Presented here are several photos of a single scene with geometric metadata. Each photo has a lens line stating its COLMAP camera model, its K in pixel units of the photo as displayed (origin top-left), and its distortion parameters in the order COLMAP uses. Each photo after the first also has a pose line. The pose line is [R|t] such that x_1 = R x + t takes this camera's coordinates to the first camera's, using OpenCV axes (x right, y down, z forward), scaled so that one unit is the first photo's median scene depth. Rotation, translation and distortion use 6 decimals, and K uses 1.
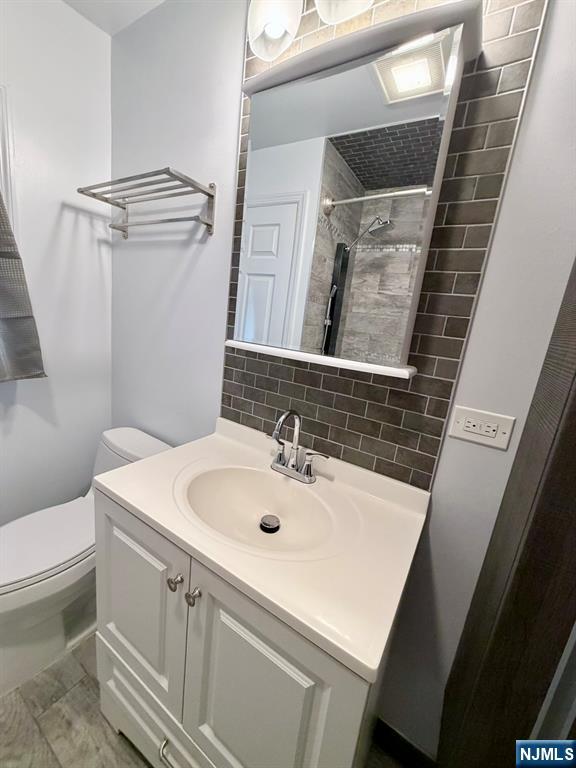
lens RADIAL K [[309.3, 0, 287.9], [0, 309.3, 381.5], [0, 0, 1]] dist [0.006393, -0.001926]
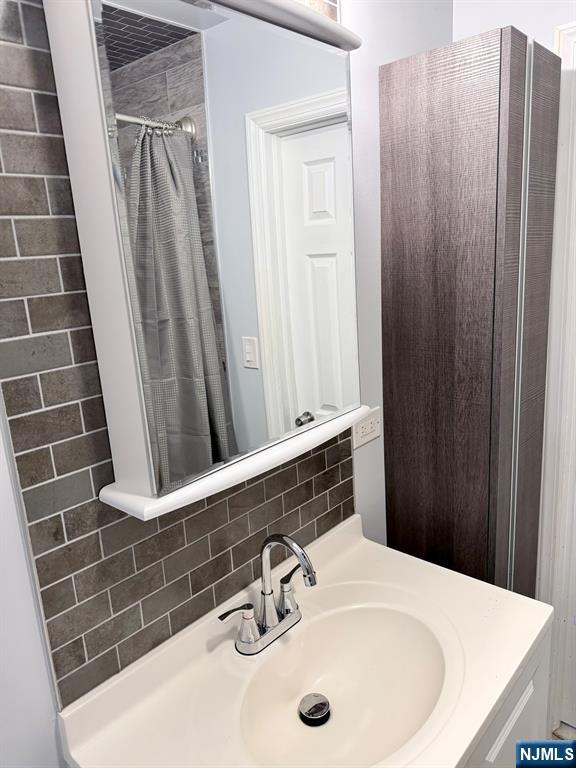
lens RADIAL K [[546.4, 0, 288.5], [0, 546.4, 383.4], [0, 0, 1]] dist [0.054151, -0.060035]
pose [[0.163705, -0.353479, 0.921007, -0.713044], [0.288224, 0.910004, 0.298026, -0.407828], [-0.943466, 0.216668, 0.250854, 0.509800]]
